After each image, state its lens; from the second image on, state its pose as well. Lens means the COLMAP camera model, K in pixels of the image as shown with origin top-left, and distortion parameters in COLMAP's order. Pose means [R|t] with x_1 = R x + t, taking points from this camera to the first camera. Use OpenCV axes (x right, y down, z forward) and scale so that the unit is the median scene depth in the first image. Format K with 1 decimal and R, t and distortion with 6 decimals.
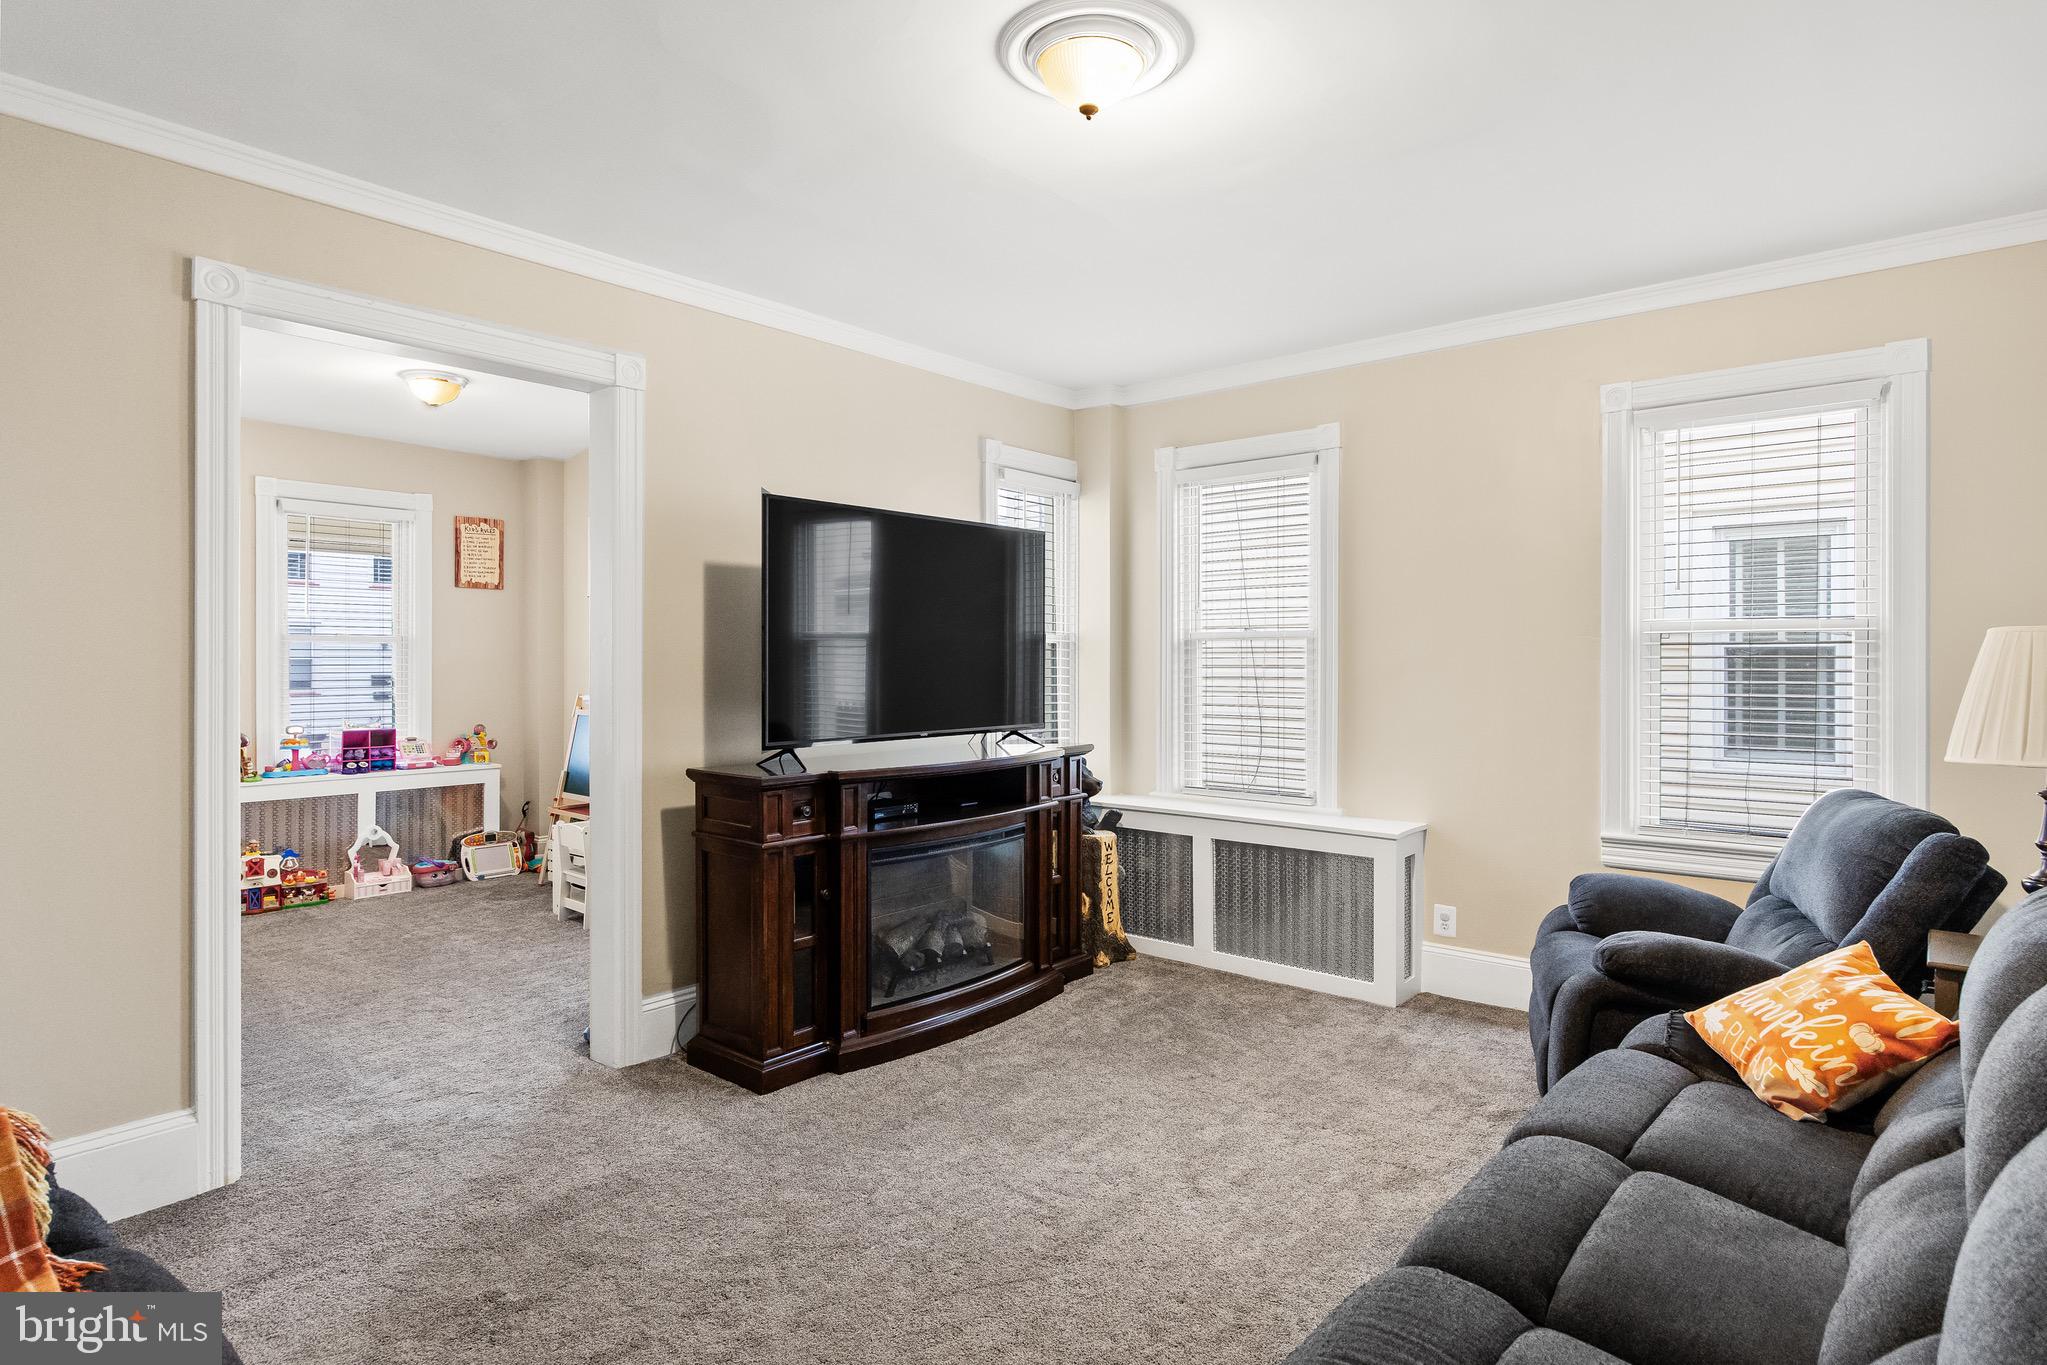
lens RADIAL K [[1070.1, 0, 1020.6], [0, 1070.1, 663.6], [0, 0, 1]] dist [-0.012216, -0.000224]
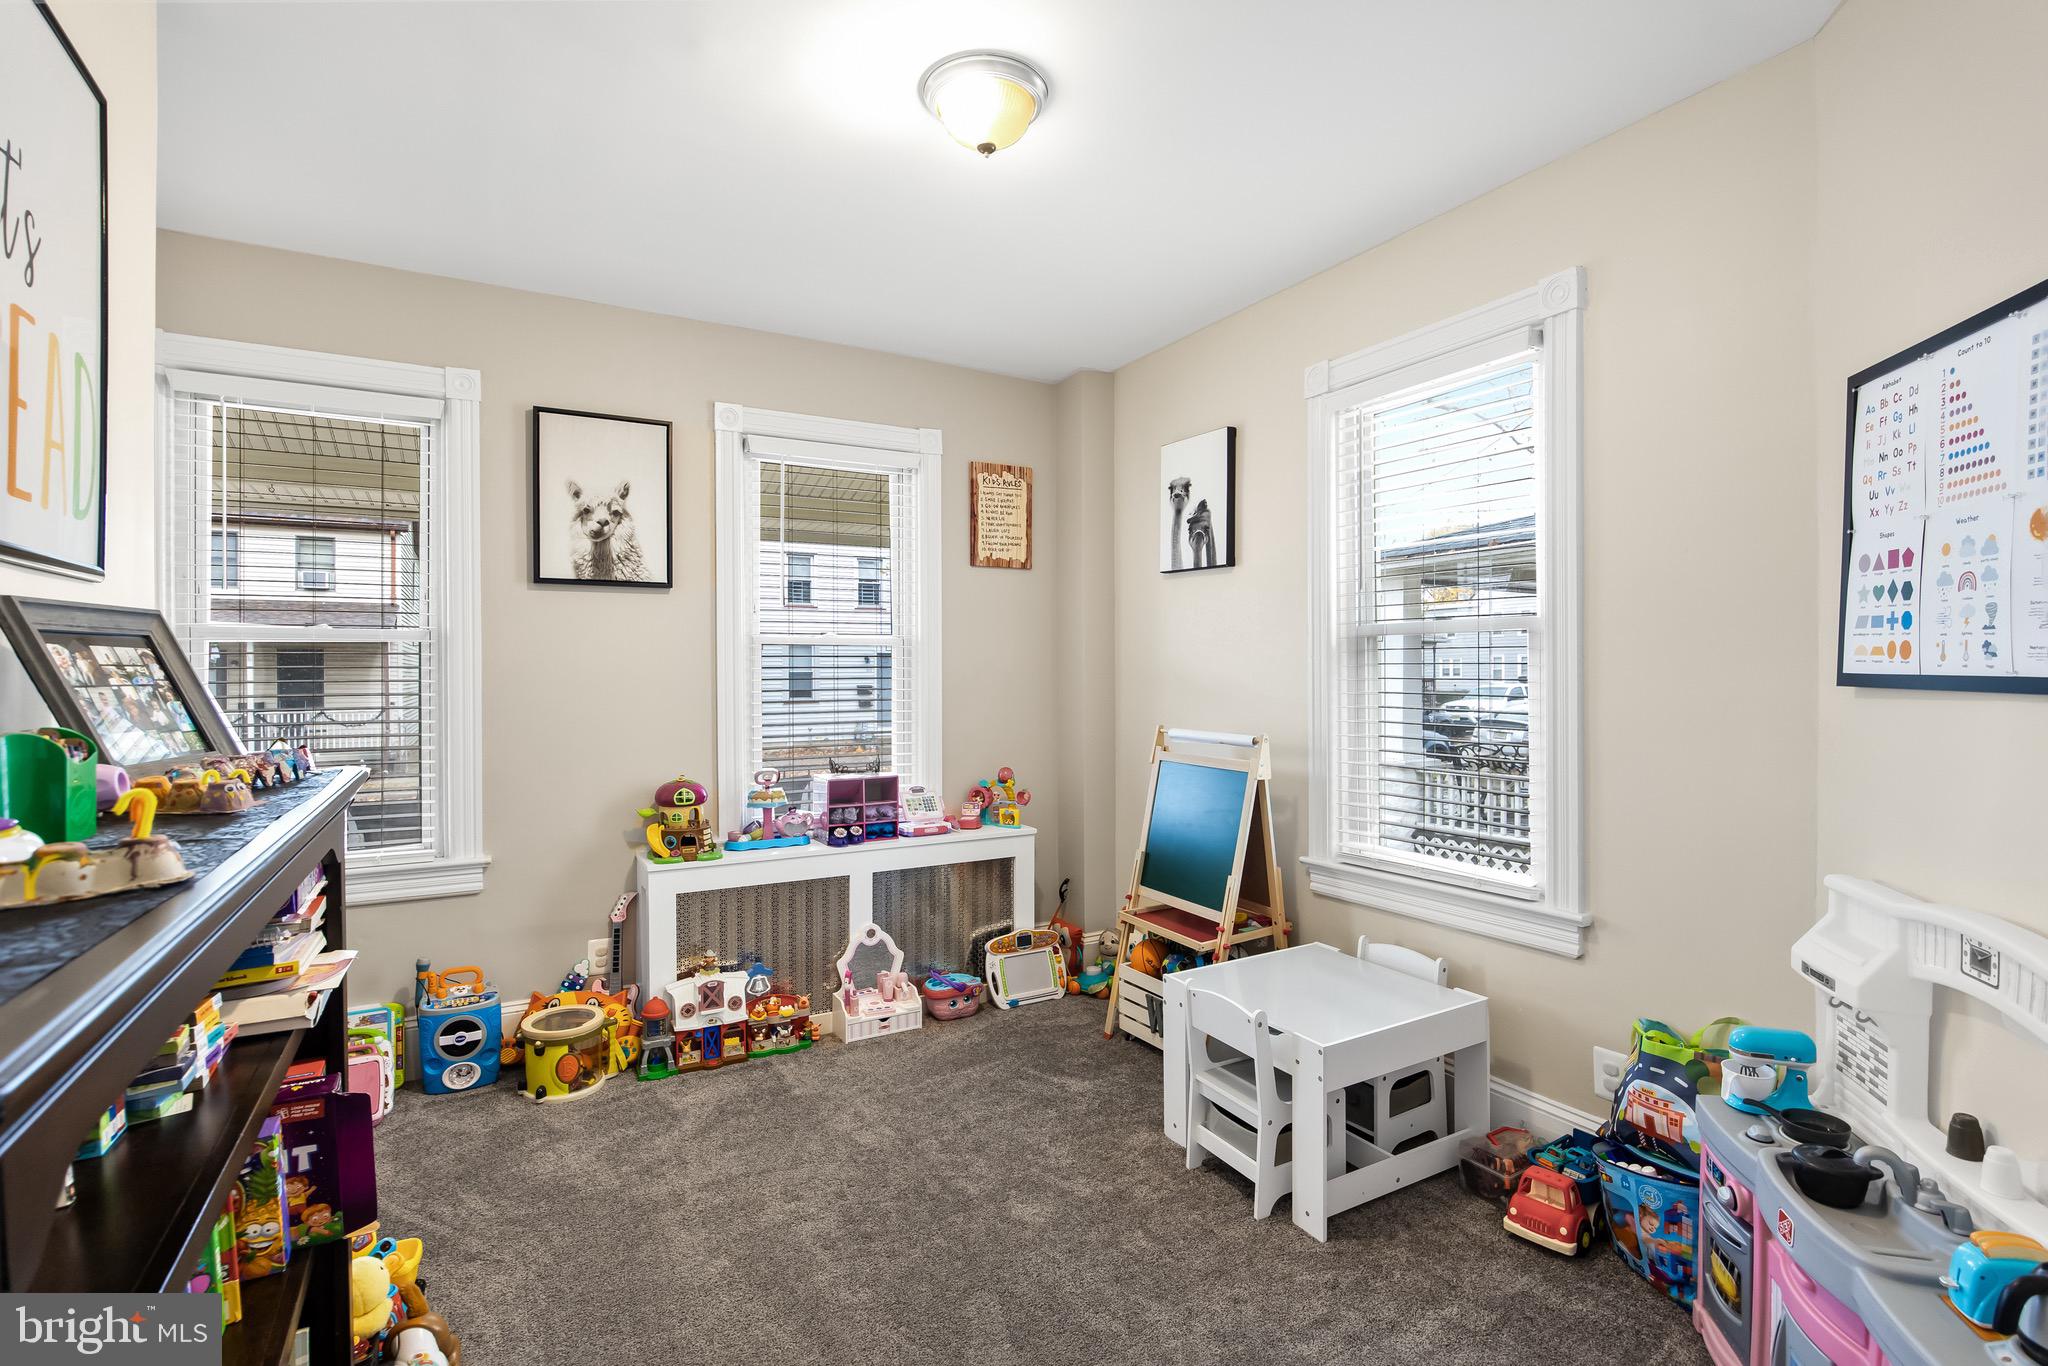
lens RADIAL K [[964.6, 0, 1035.9], [0, 964.6, 683.4], [0, 0, 1]] dist [-0.018259, 0.000530]
pose [[0.934727, -0.002283, -0.355360, -0.294508], [0.005682, 0.999948, 0.008522, -0.001425], [0.355321, -0.009985, 0.934691, 0.472560]]
